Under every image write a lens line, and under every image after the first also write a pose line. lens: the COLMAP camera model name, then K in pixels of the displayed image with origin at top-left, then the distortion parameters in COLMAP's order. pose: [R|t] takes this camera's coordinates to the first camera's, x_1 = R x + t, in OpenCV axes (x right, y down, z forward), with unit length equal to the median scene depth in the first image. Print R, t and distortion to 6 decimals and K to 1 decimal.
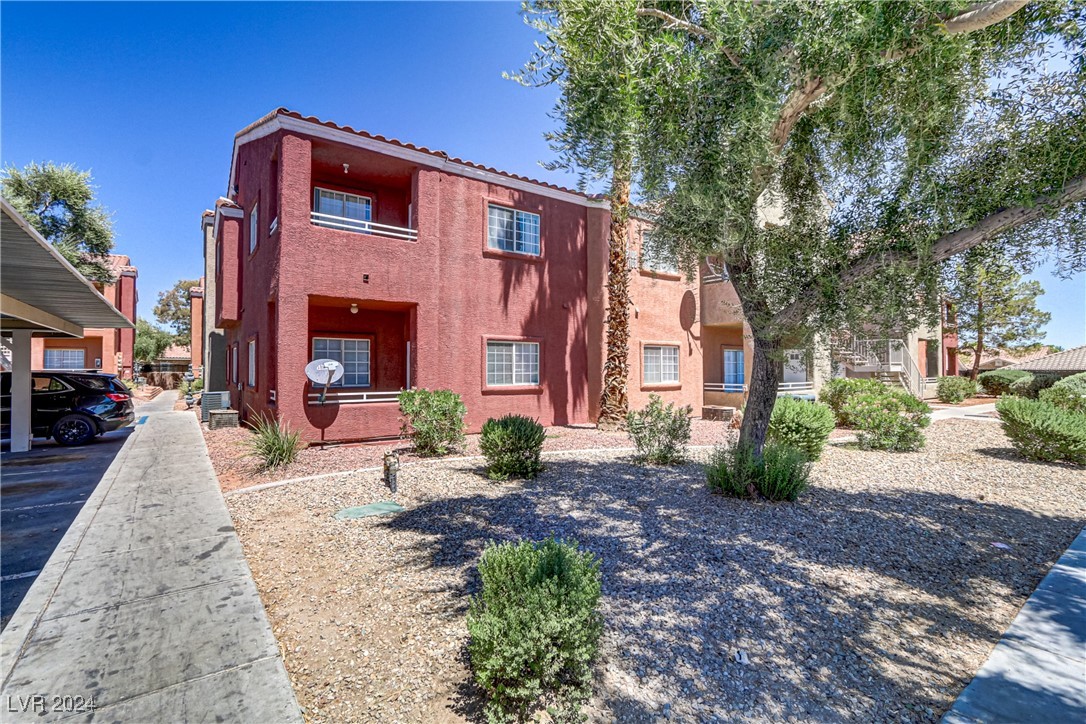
lens RADIAL K [[492.3, 0, 540.0], [0, 492.3, 360.8], [0, 0, 1]] dist [-0.012268, 0.001731]
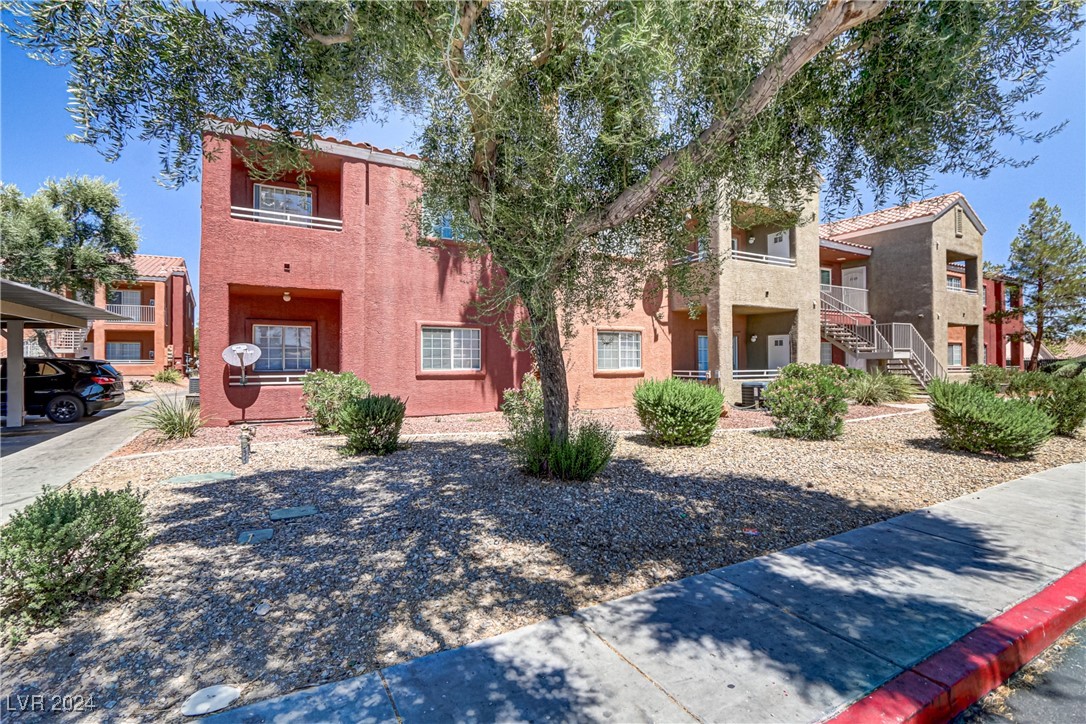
lens RADIAL K [[492.3, 0, 540.8], [0, 492.3, 361.4], [0, 0, 1]] dist [-0.012268, 0.001731]
pose [[0.991590, -0.002080, -0.129405, 0.330549], [0.003876, 0.999900, 0.013628, 0.022551], [0.129363, -0.014015, 0.991498, 0.020535]]
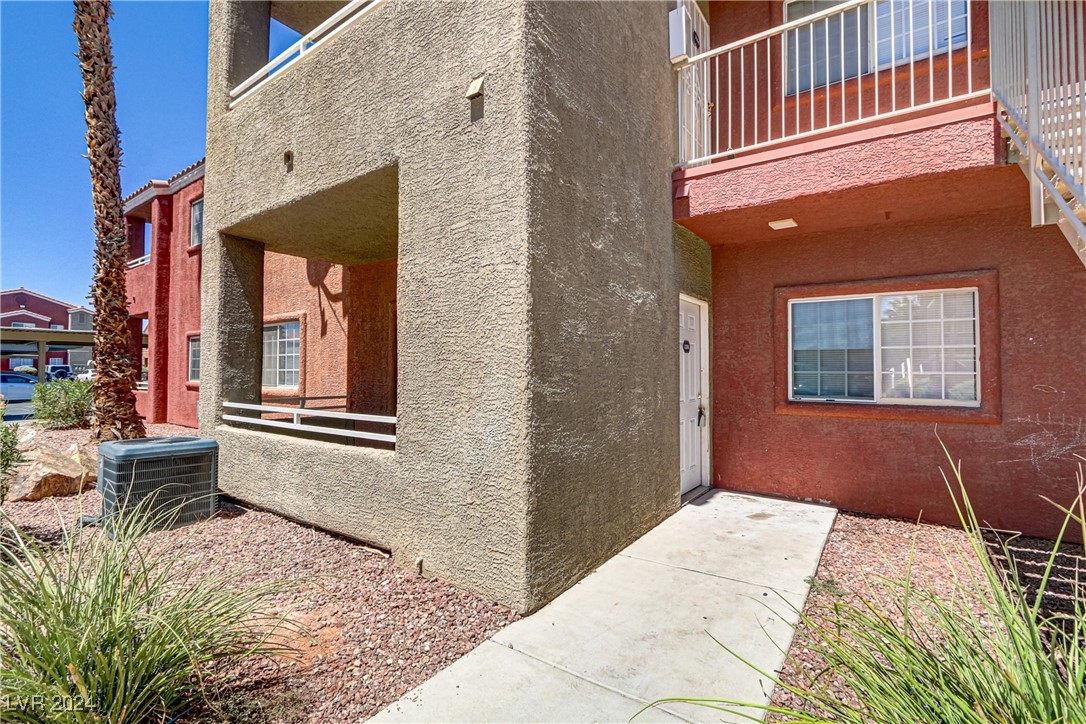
lens RADIAL K [[492.3, 0, 542.4], [0, 492.3, 362.4], [0, 0, 1]] dist [-0.012268, 0.001731]
pose [[0.306725, -0.014918, -0.951681, 1.332667], [0.014011, 0.999840, -0.011157, 0.038236], [0.951695, -0.009912, 0.306885, 1.689931]]
